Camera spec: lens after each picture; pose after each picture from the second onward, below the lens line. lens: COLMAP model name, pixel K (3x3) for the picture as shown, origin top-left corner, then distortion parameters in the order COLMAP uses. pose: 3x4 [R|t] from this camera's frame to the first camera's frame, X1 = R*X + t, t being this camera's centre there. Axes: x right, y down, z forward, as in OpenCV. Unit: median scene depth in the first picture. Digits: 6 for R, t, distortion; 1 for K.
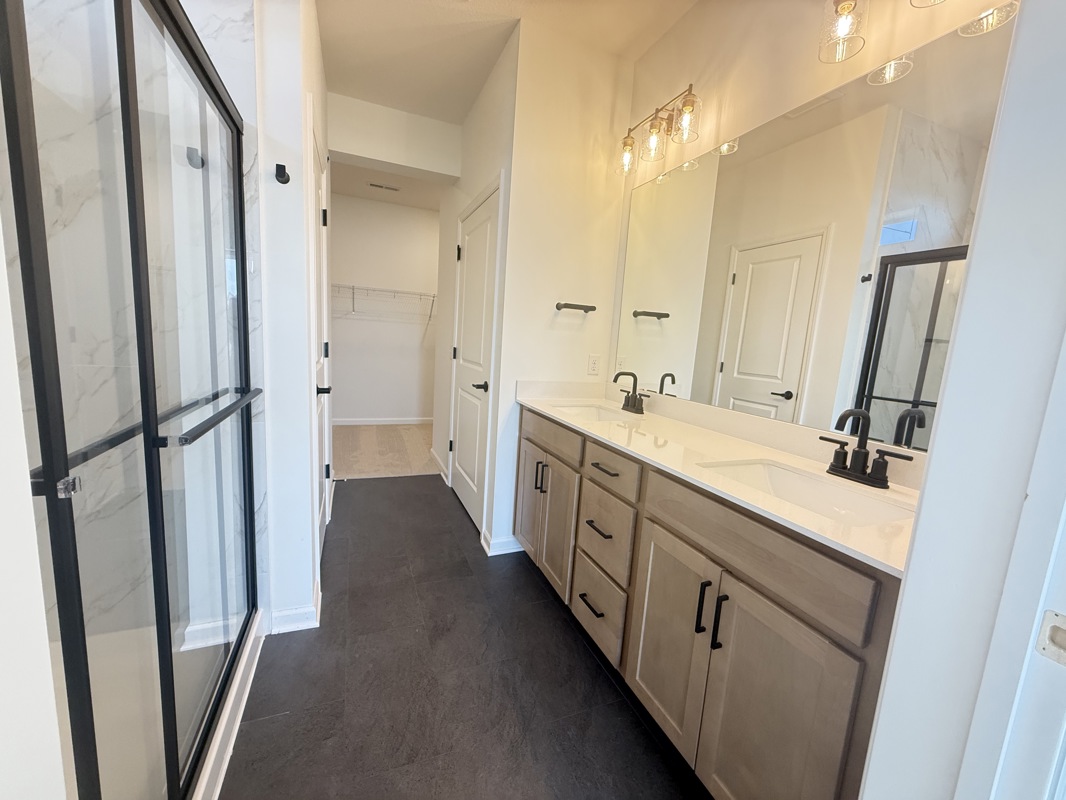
lens RADIAL K [[424.8, 0, 533.0], [0, 424.8, 400.0], [0, 0, 1]] dist [-0.000836, -0.000184]
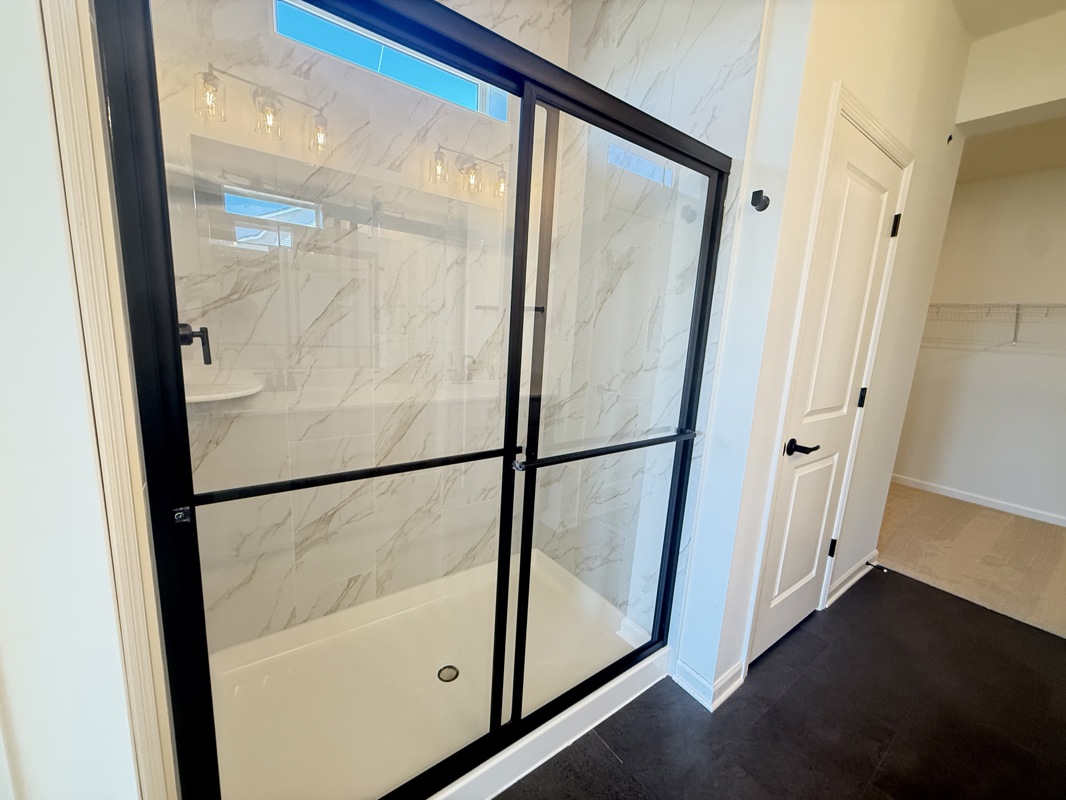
lens RADIAL K [[424.8, 0, 533.0], [0, 424.8, 400.0], [0, 0, 1]] dist [-0.000836, -0.000184]
pose [[0.234712, 0.122089, -0.964367, 0.107345], [-0.180250, 0.980342, 0.080241, -0.061053], [0.955207, 0.154994, 0.252105, 0.213109]]
